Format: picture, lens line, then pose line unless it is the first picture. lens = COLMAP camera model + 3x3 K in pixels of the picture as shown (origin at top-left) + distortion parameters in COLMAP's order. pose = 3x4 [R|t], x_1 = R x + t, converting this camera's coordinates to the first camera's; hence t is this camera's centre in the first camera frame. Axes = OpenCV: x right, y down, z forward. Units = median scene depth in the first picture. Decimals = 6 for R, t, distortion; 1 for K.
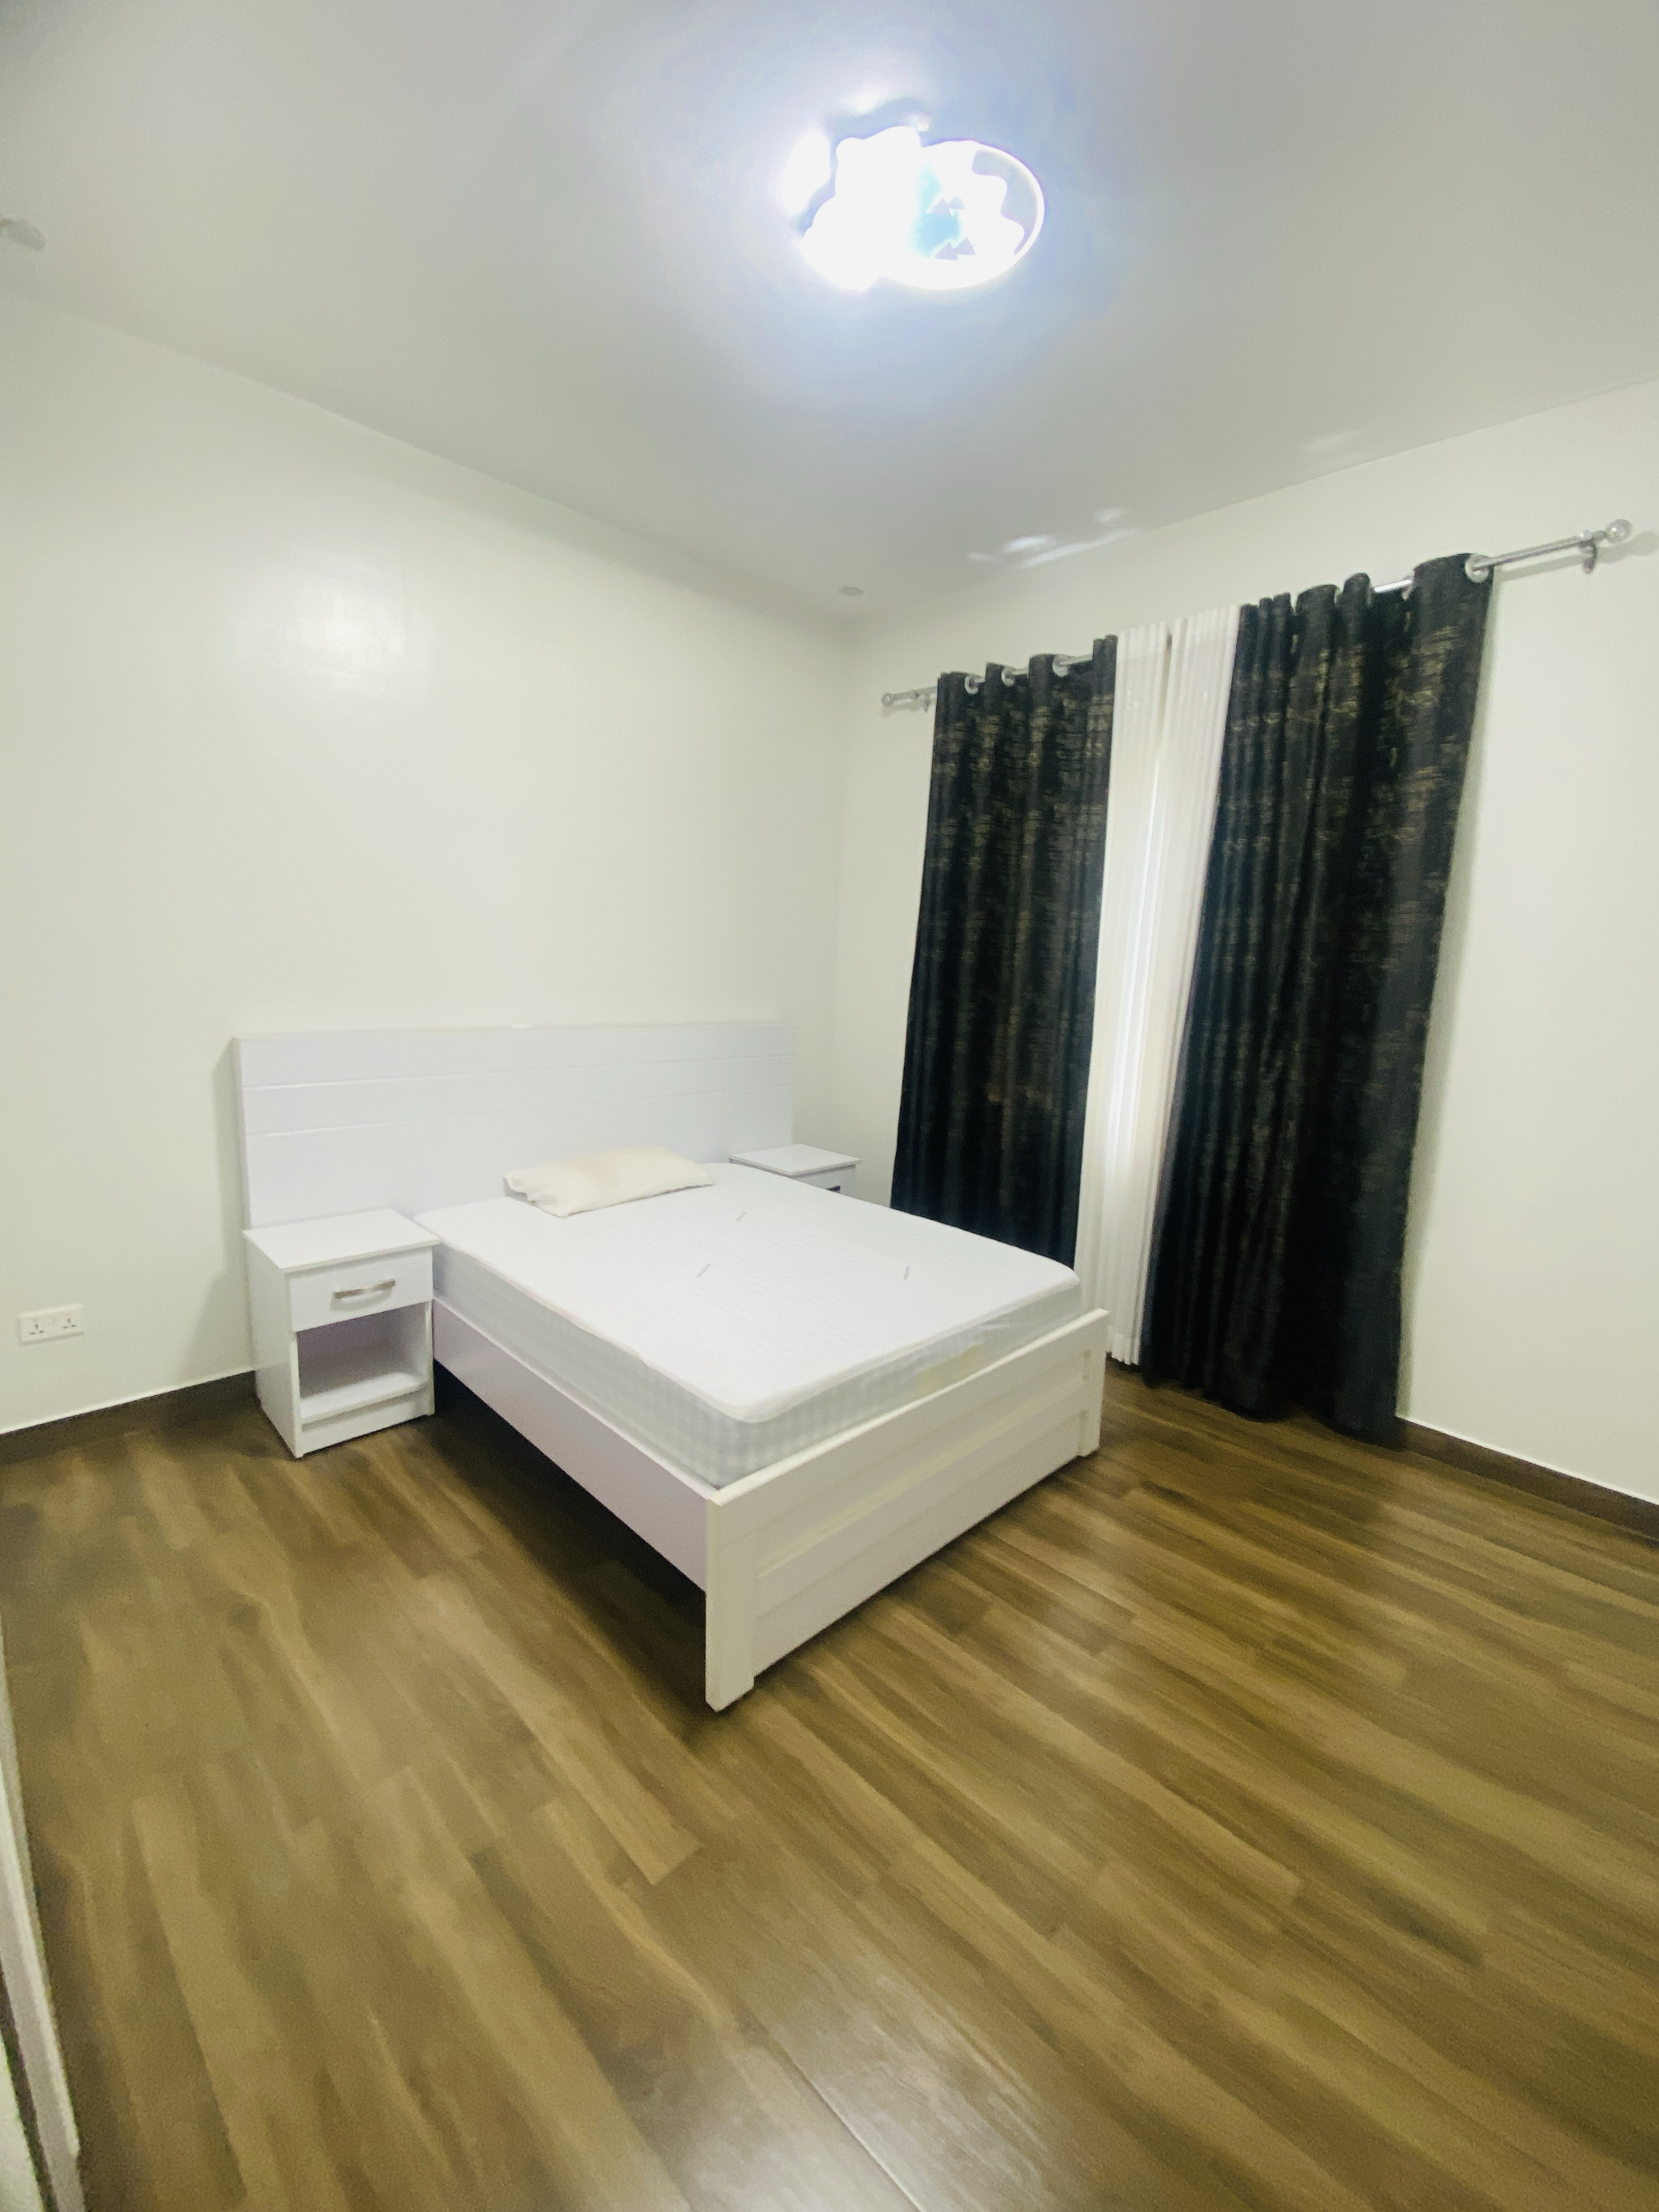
lens RADIAL K [[919.5, 0, 799.3], [0, 919.5, 1103.9], [0, 0, 1]] dist [0.030407, -0.025936]
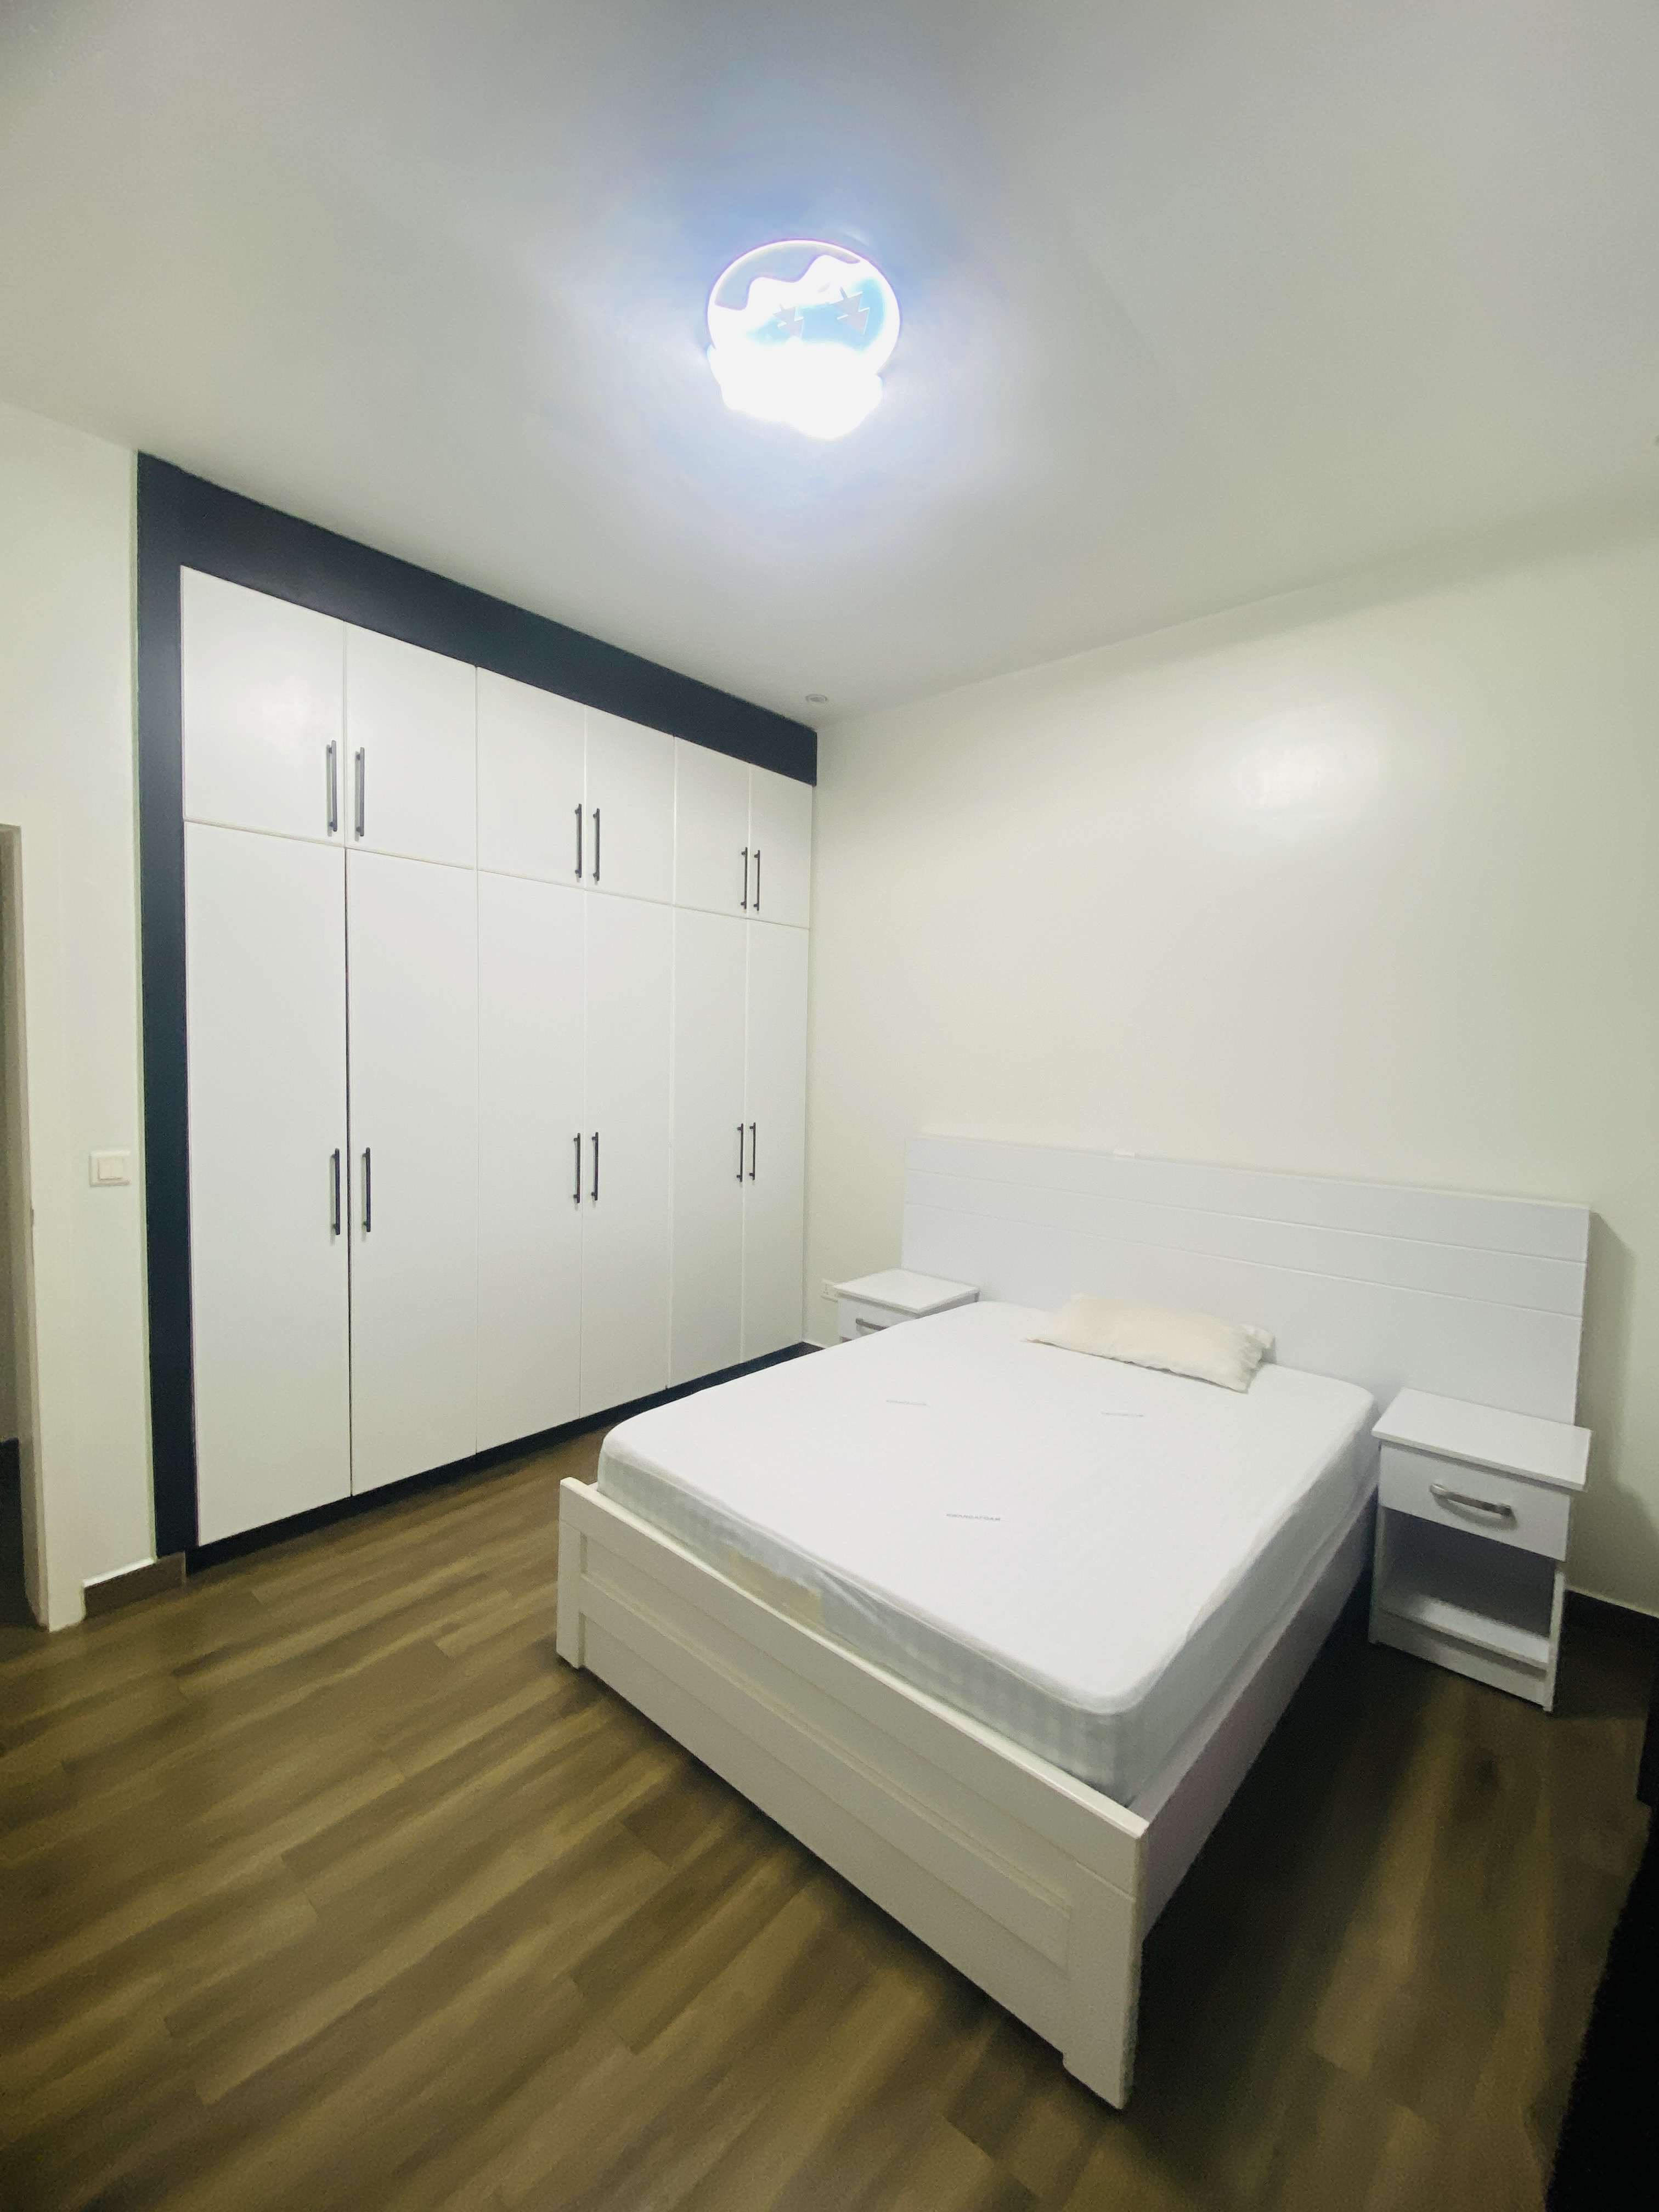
lens RADIAL K [[889.3, 0, 815.0], [0, 889.3, 1101.3], [0, 0, 1]] dist [0.026186, -0.022738]
pose [[0.076306, 0.031815, -0.996577, 0.852966], [-0.175980, 0.984230, 0.017946, -0.136281], [0.981432, 0.174009, 0.080702, 0.823285]]
